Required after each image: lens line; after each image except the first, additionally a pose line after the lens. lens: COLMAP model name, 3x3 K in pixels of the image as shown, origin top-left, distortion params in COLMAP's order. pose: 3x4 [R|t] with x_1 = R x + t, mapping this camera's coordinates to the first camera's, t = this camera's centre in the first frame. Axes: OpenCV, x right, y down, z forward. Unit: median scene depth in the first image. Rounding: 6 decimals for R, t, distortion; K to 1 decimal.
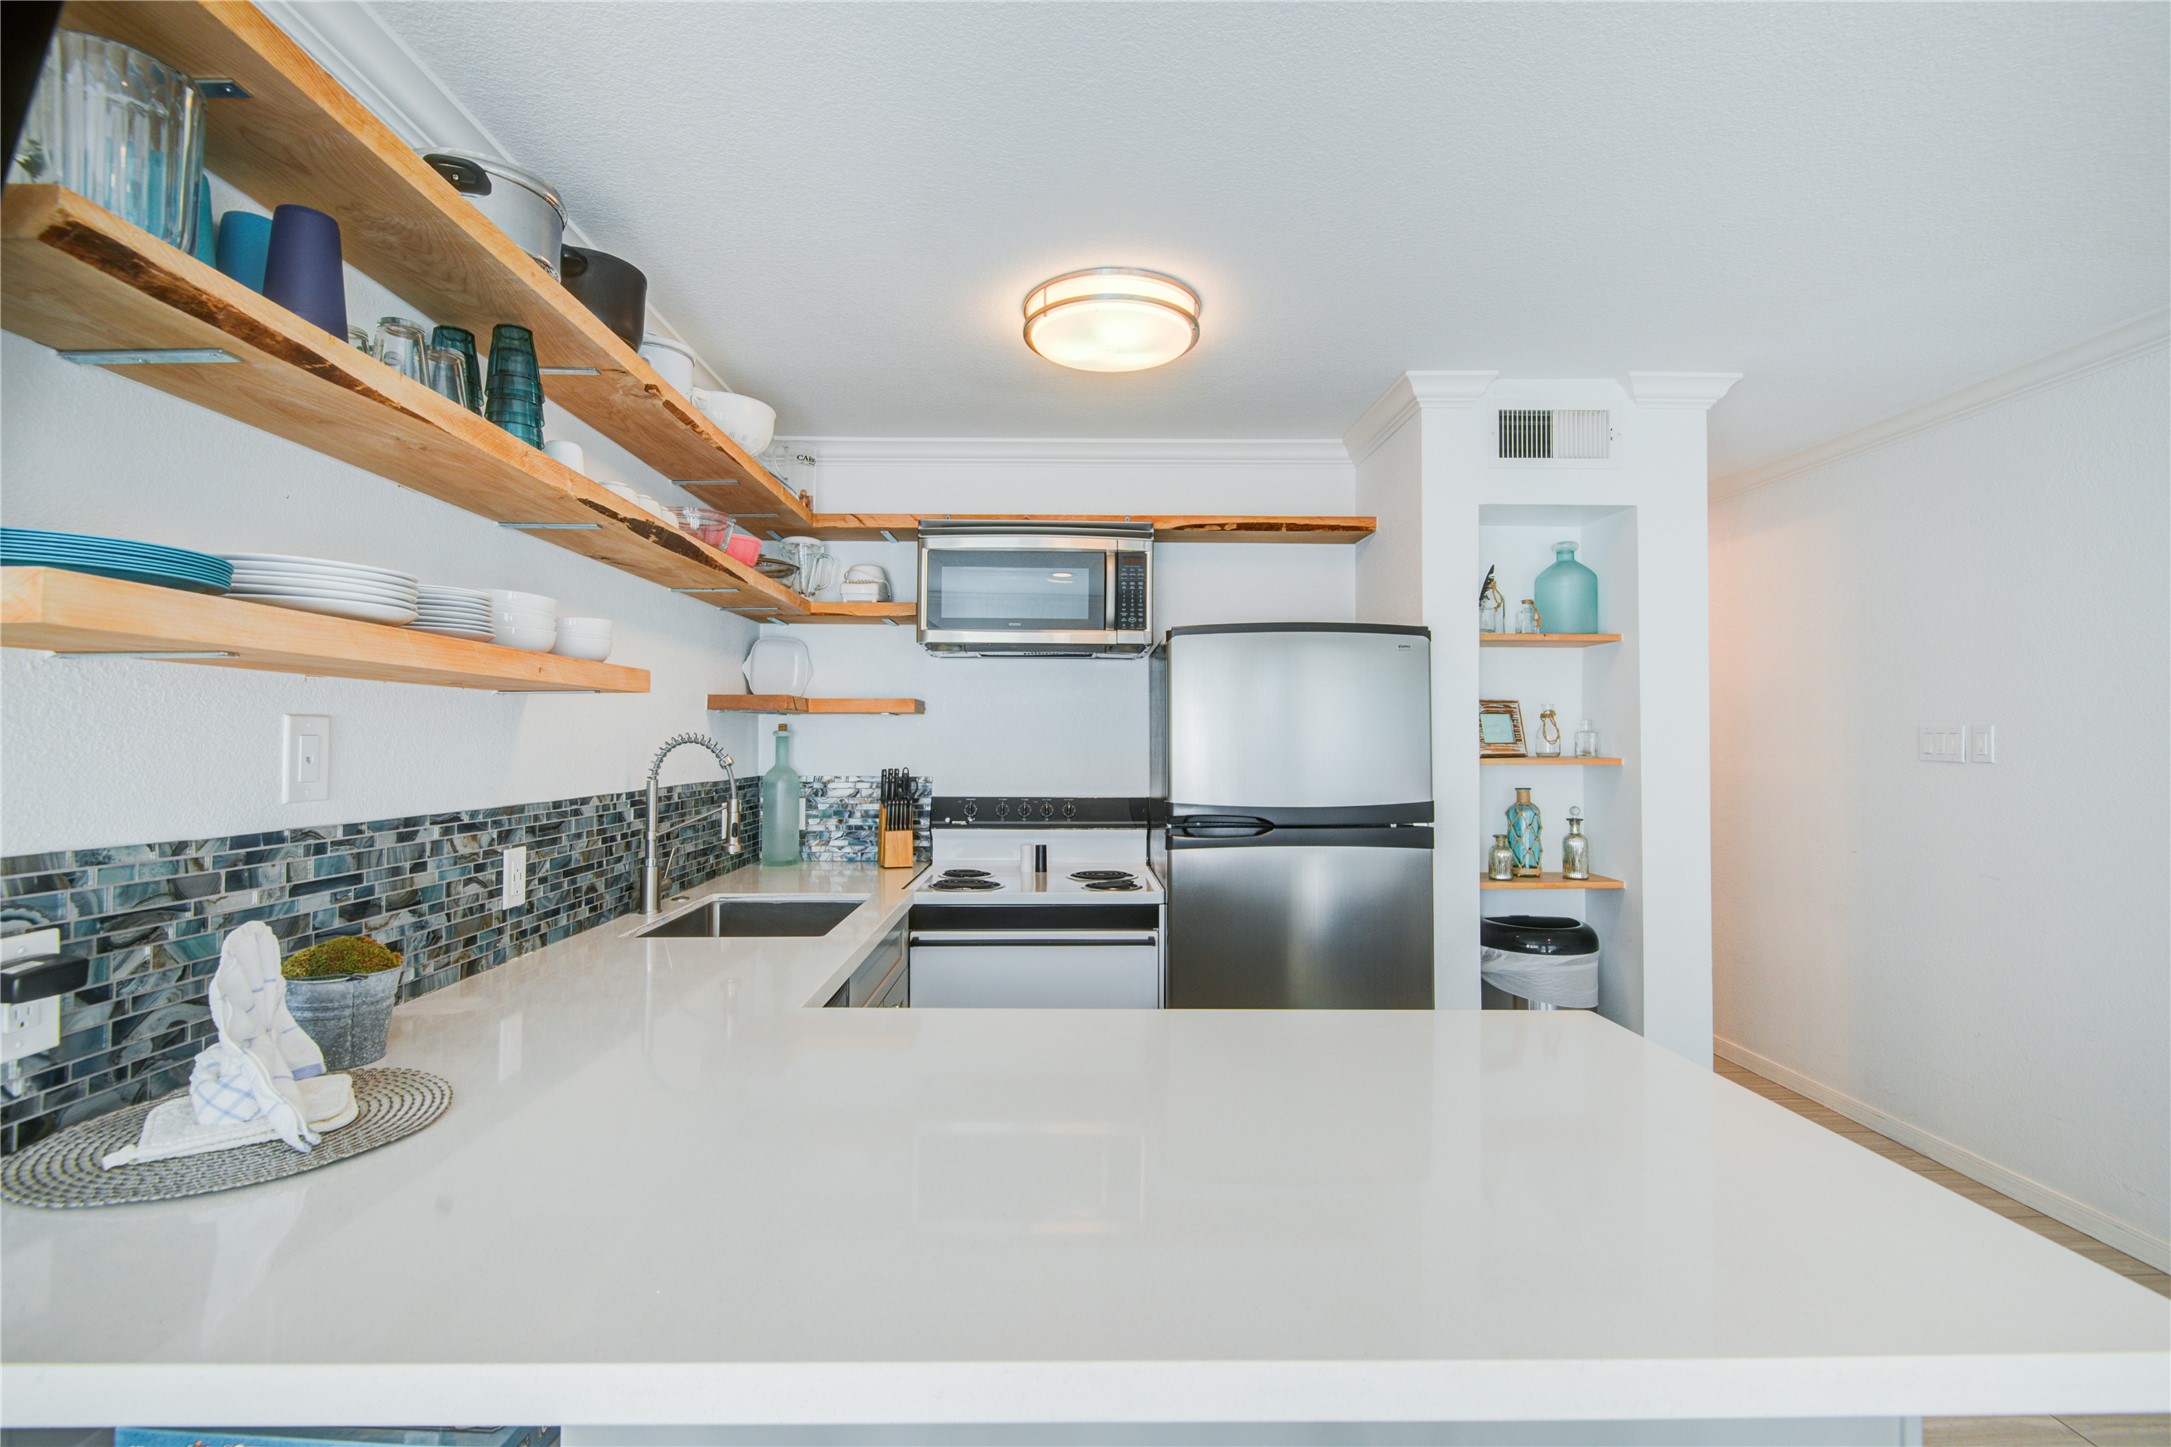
lens RADIAL K [[981.2, 0, 1080.7], [0, 981.2, 720.1], [0, 0, 1]] dist [0.006930, -0.006617]
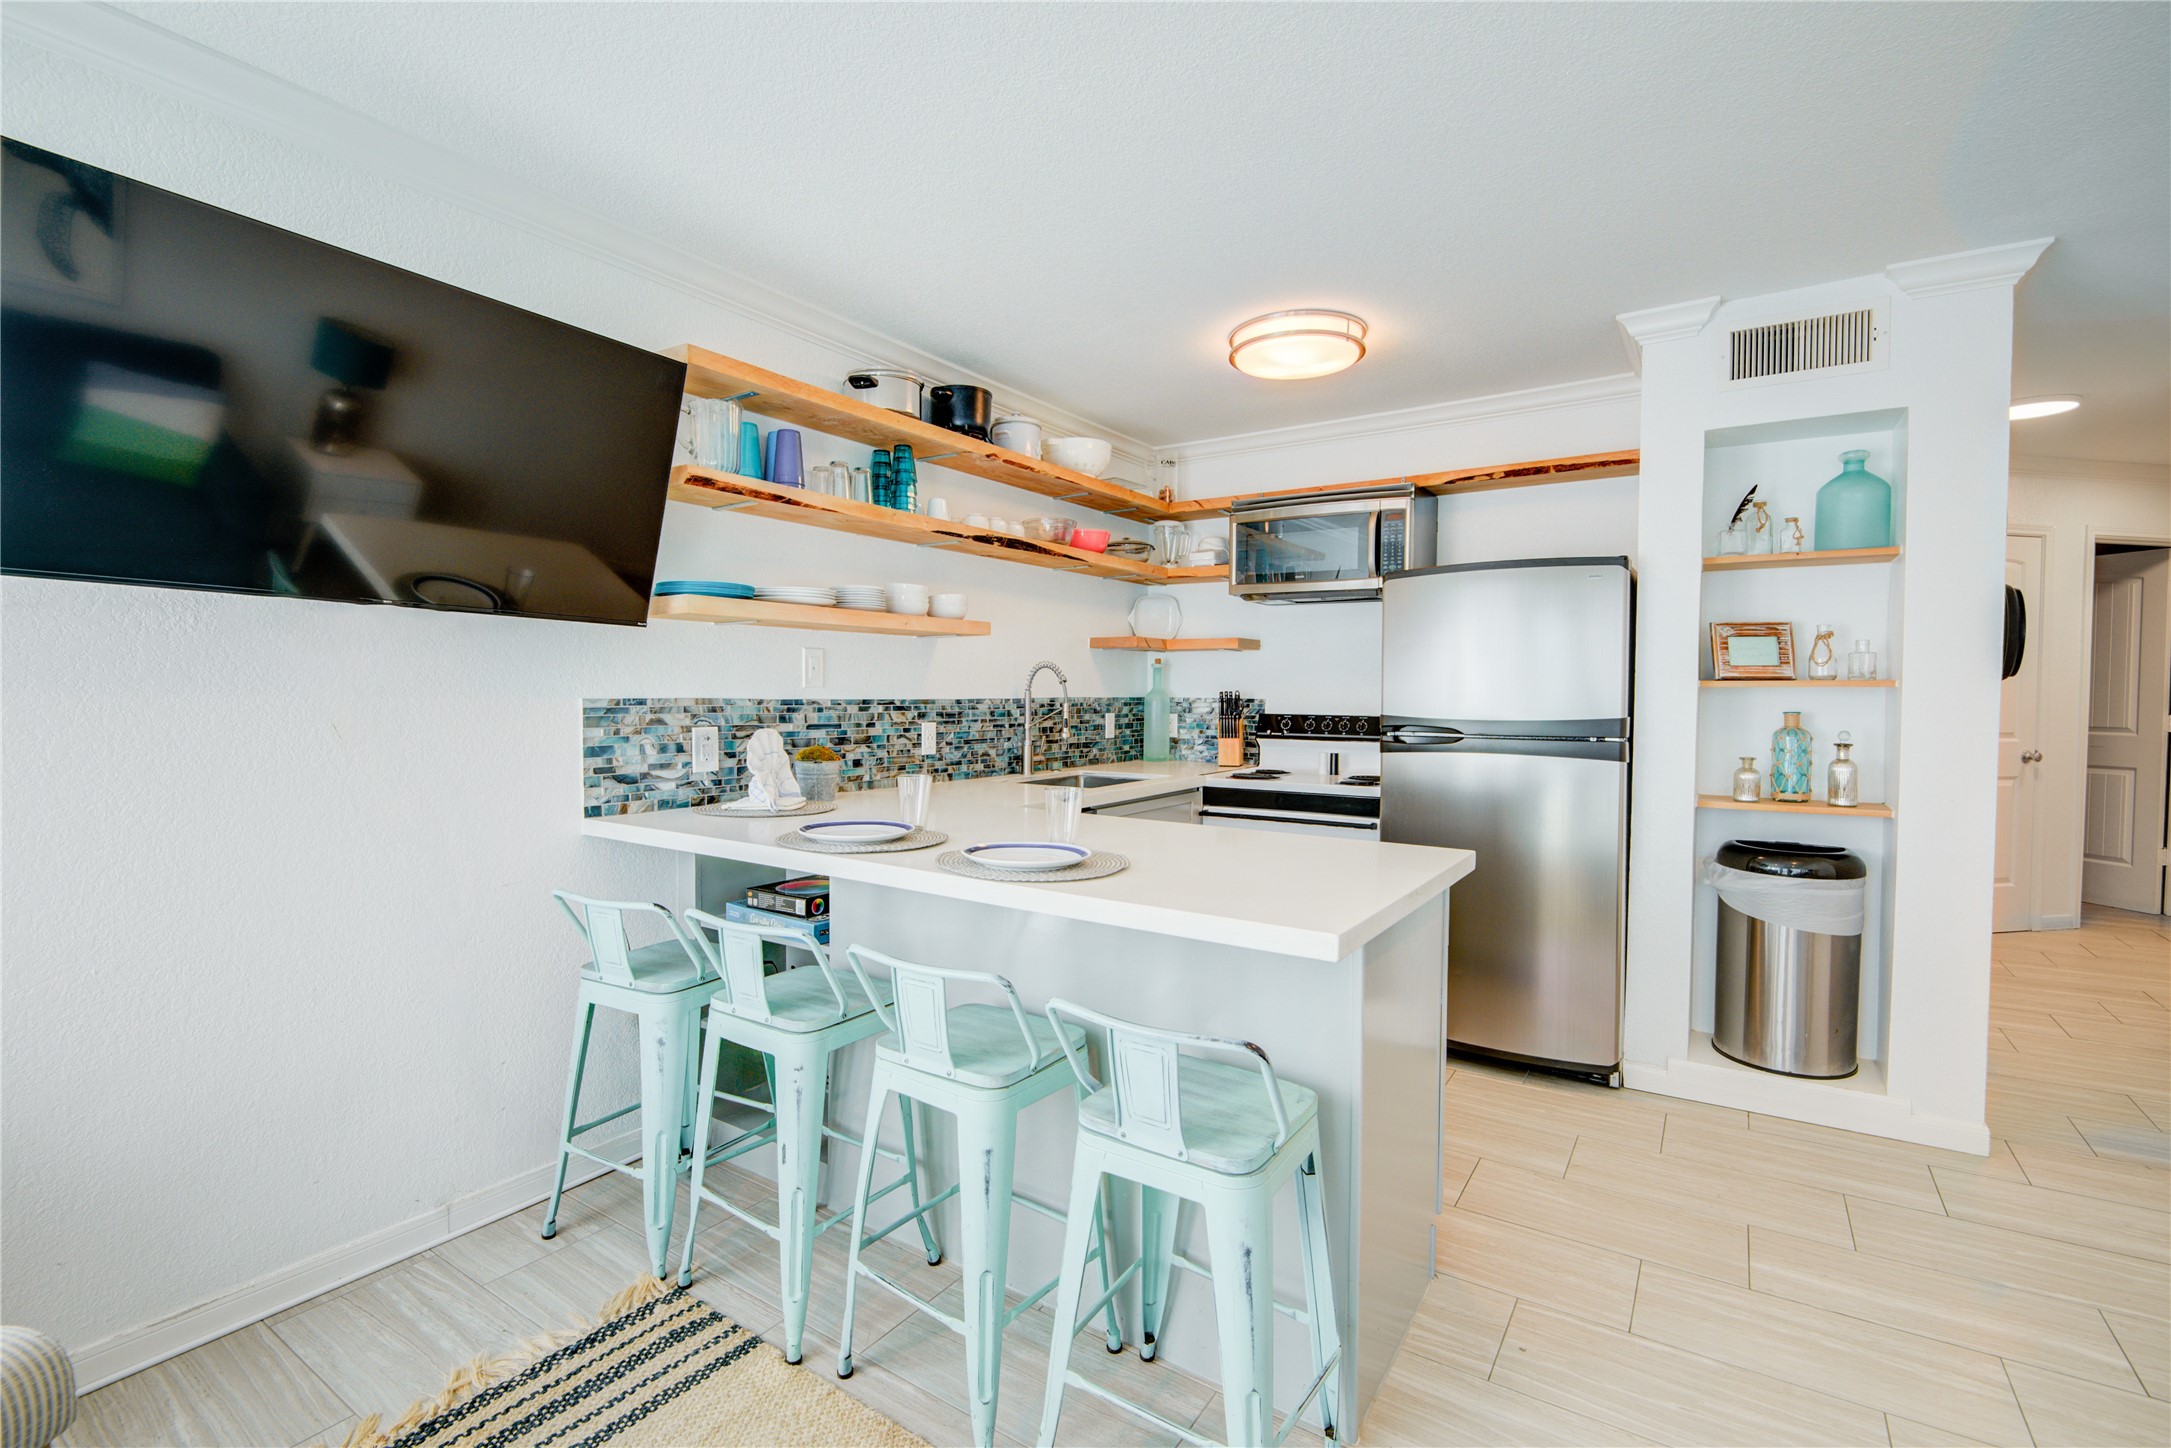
lens RADIAL K [[981.2, 0, 1078.5], [0, 981.2, 715.9], [0, 0, 1]] dist [0.006930, -0.006617]
pose [[0.819992, 0.017789, -0.572099, 0.473893], [0.008660, 0.999017, 0.043477, 0.027456], [0.572310, -0.040605, 0.819032, -0.229571]]
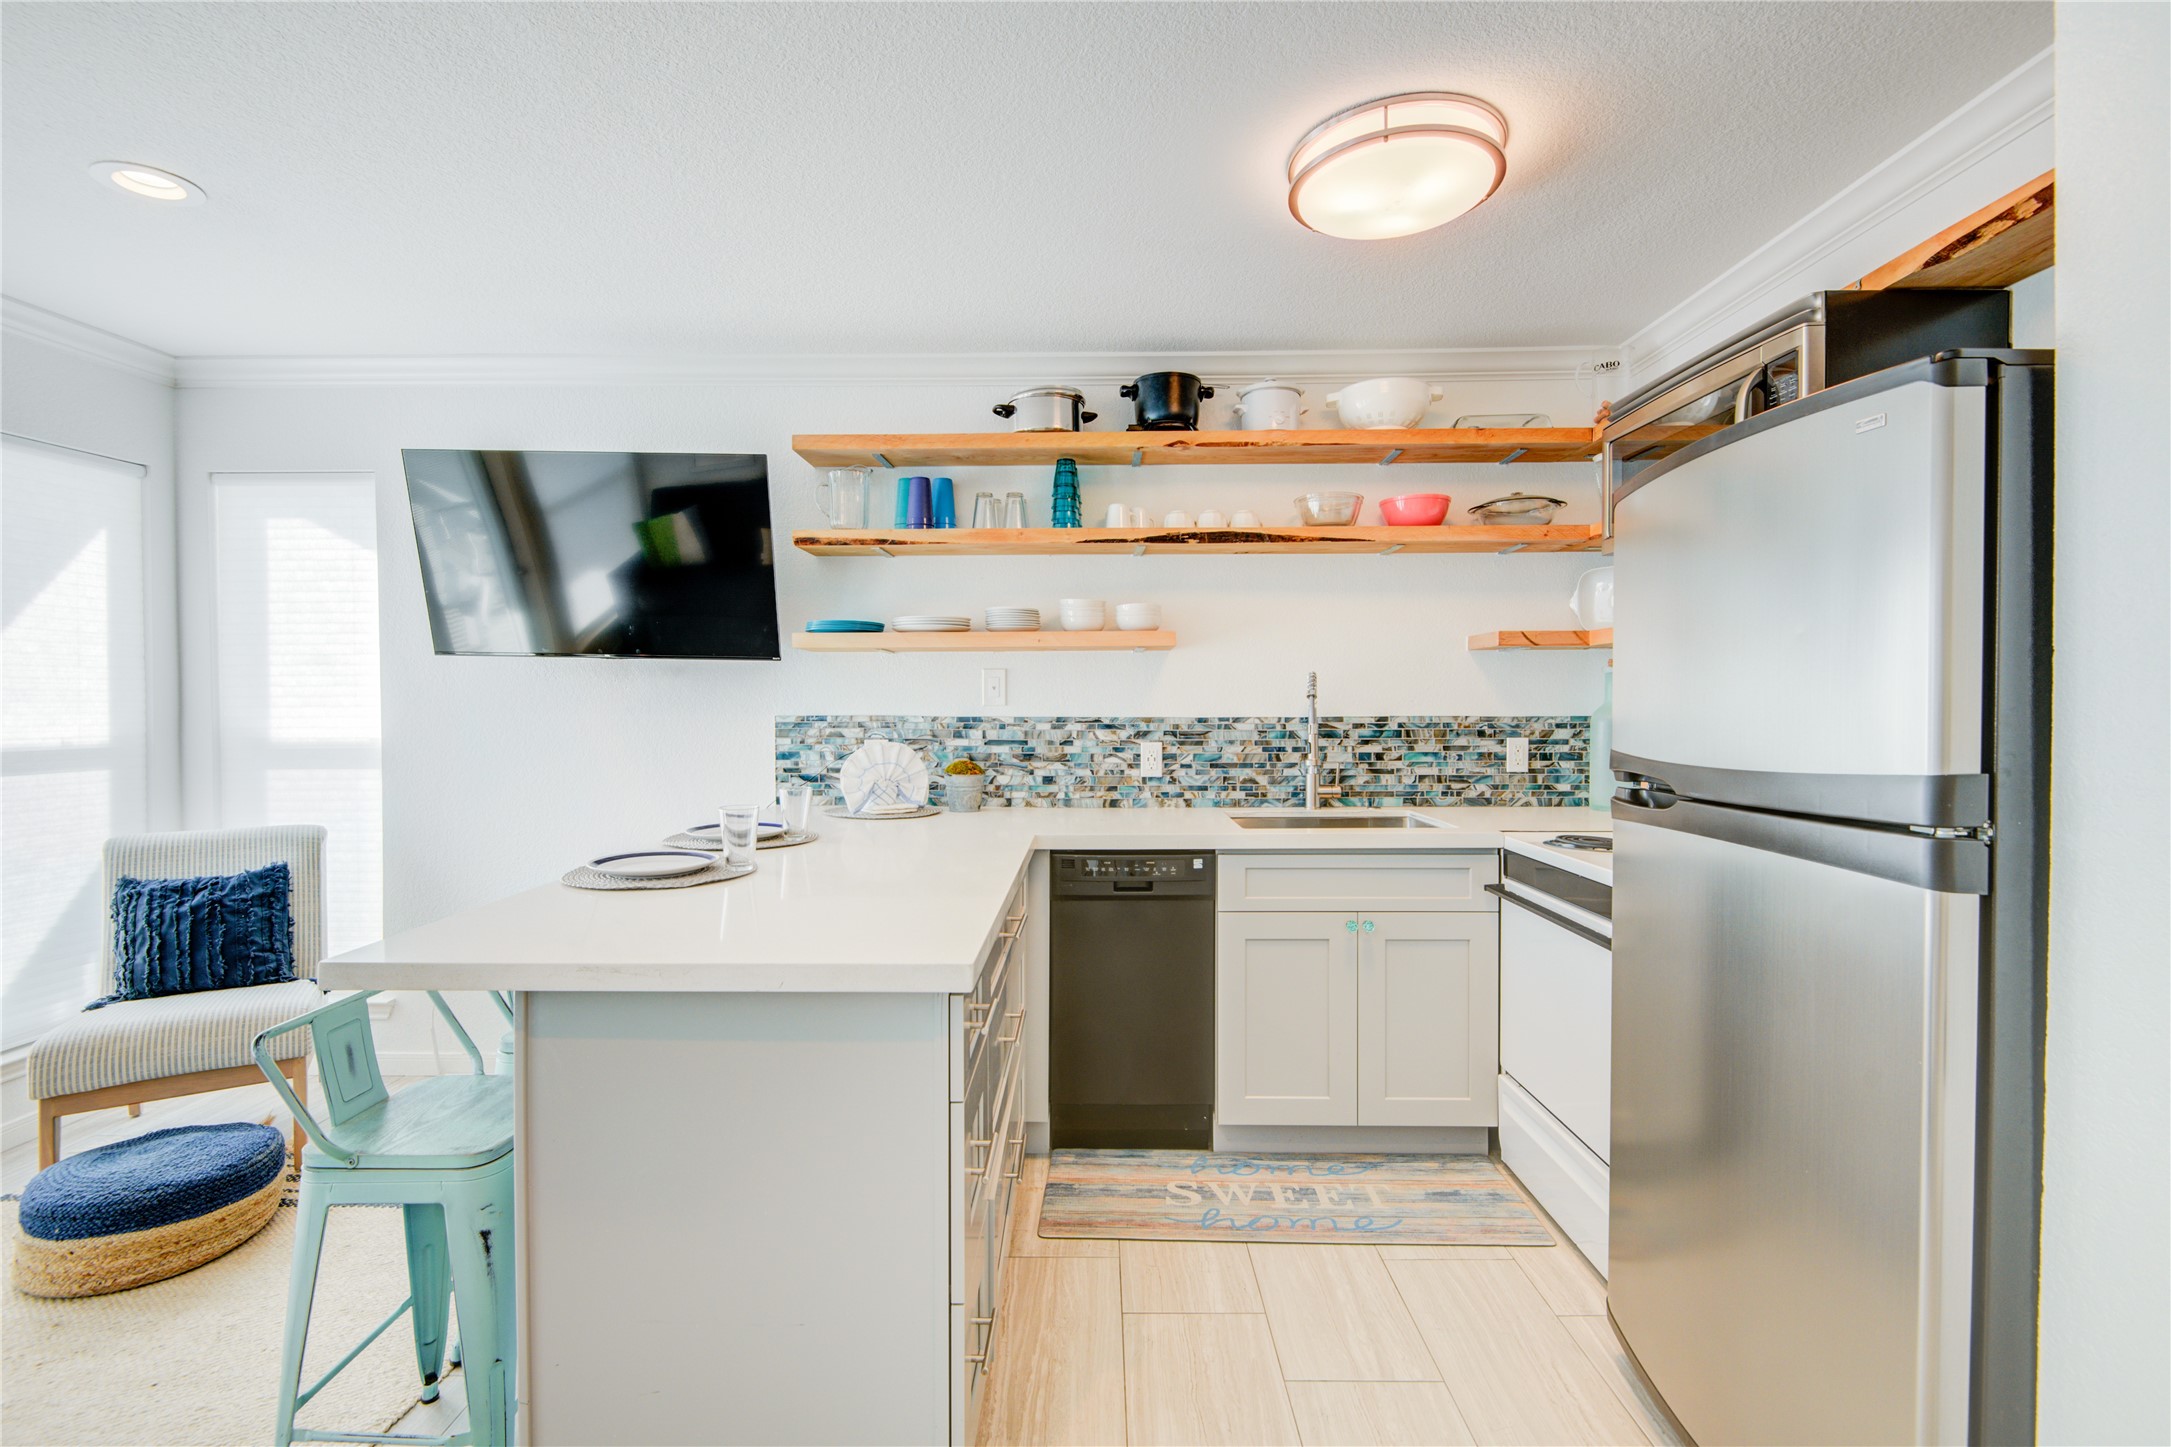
lens RADIAL K [[981.2, 0, 1088.3], [0, 981.2, 707.1], [0, 0, 1]] dist [0.006930, -0.006617]
pose [[-0.033303, 0.001555, -0.999444, 0.764465], [0.024484, 0.999700, 0.000739, 0.044191], [0.999145, -0.024445, -0.033331, 0.642220]]
